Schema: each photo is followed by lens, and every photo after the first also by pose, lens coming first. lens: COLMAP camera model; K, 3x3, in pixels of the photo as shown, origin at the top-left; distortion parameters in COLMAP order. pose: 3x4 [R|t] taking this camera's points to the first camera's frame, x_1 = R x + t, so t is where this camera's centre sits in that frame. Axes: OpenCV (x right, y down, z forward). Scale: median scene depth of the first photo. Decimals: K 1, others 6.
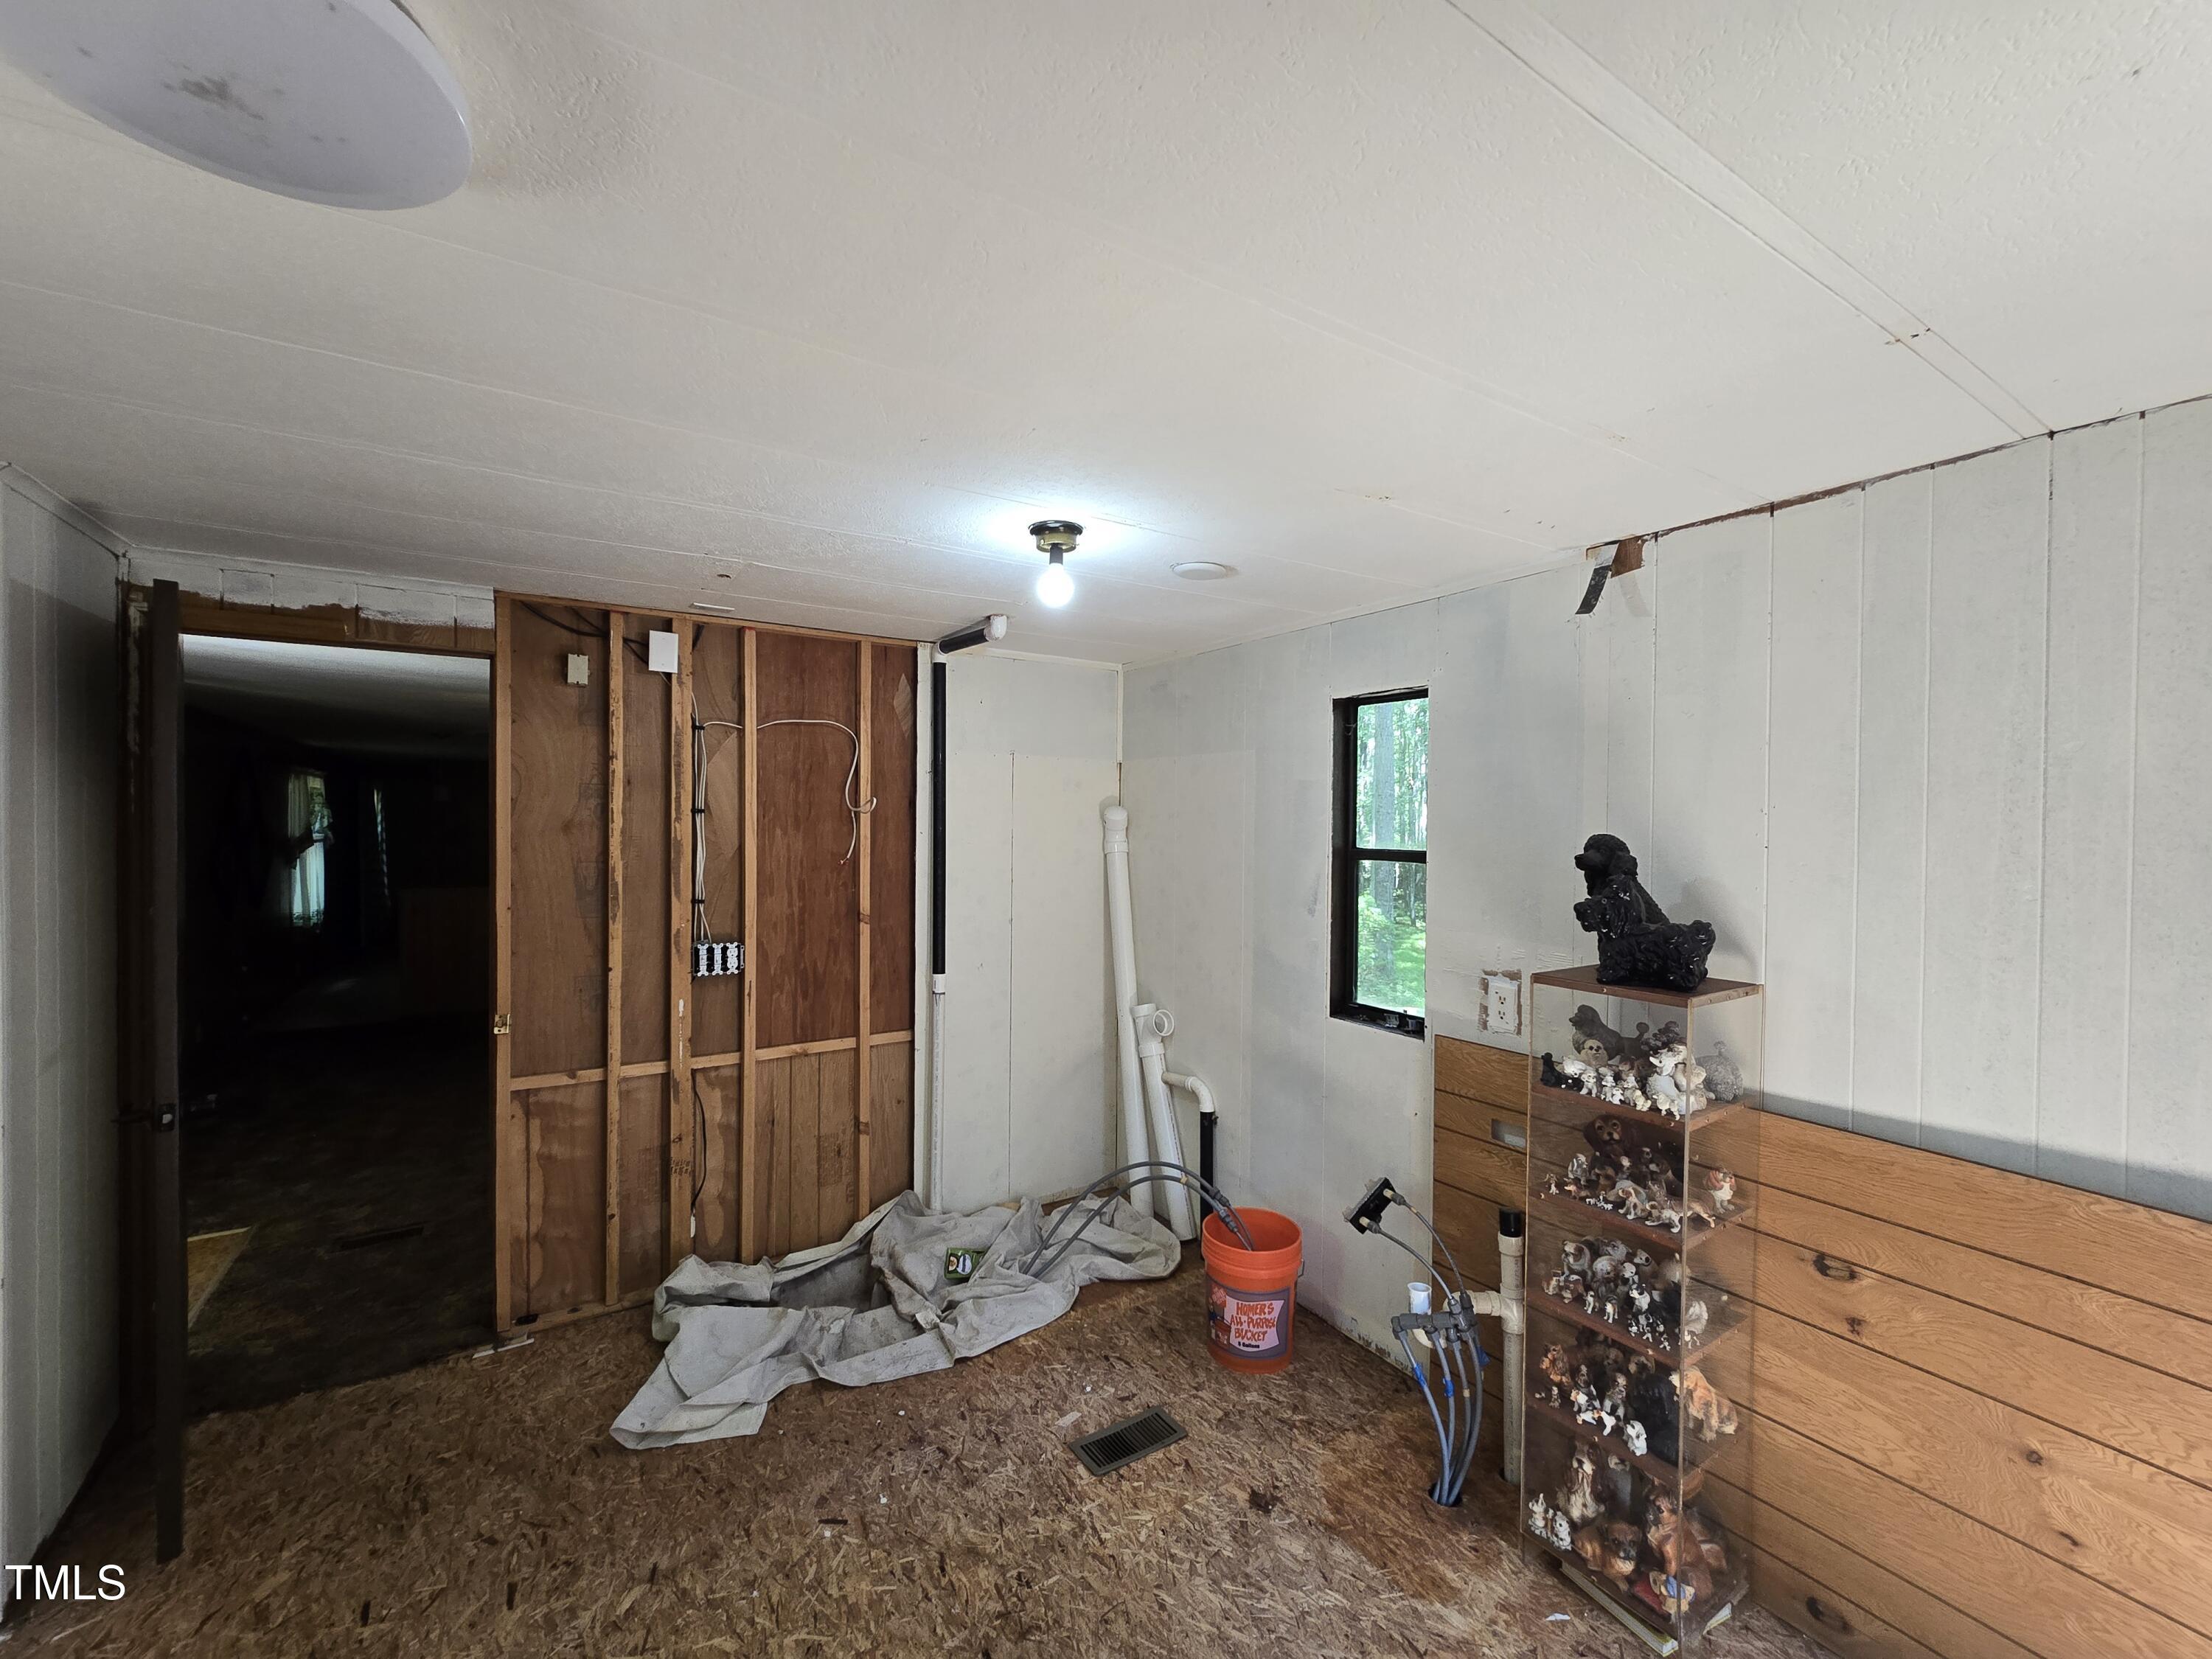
lens RADIAL K [[901.6, 0, 1101.6], [0, 901.6, 829.2], [0, 0, 1]] dist [-0.000658, -0.000213]
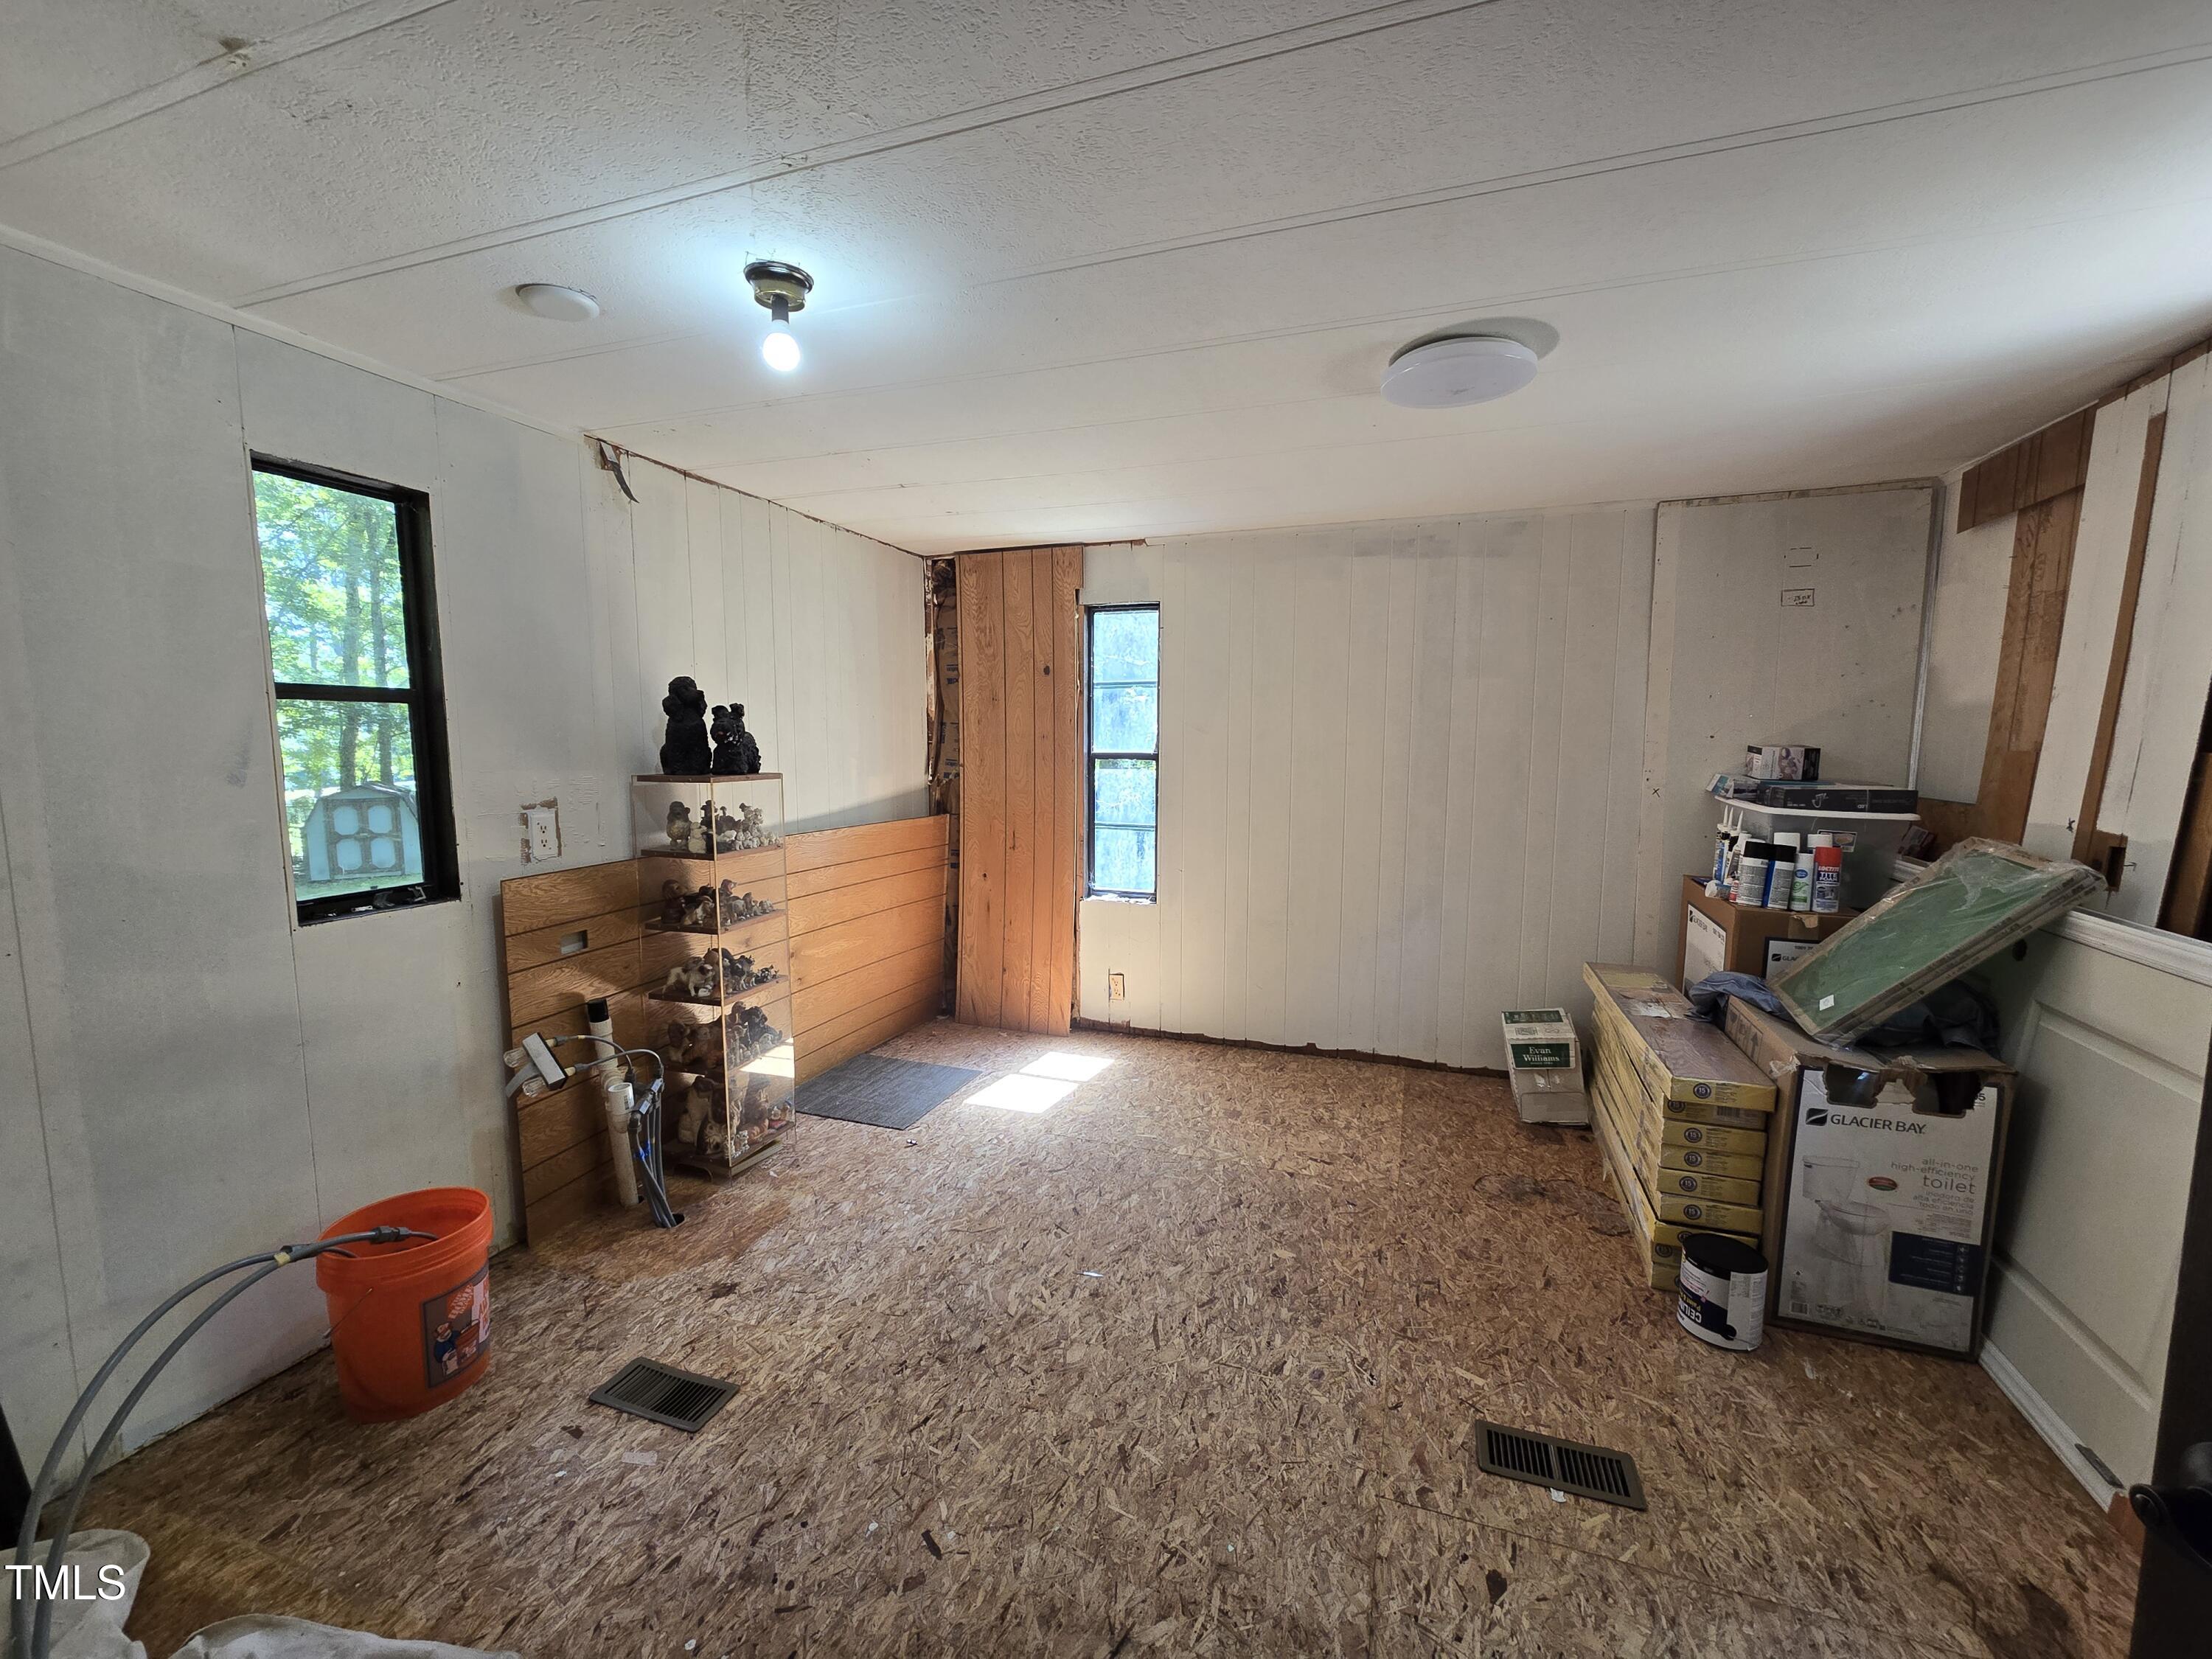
lens RADIAL K [[901.6, 0, 1101.6], [0, 901.6, 829.2], [0, 0, 1]] dist [-0.000658, -0.000213]
pose [[-0.612084, -0.091871, 0.785438, -0.916407], [0.003584, 0.992896, 0.118930, 0.073695], [-0.790785, 0.075610, -0.607406, 1.285246]]
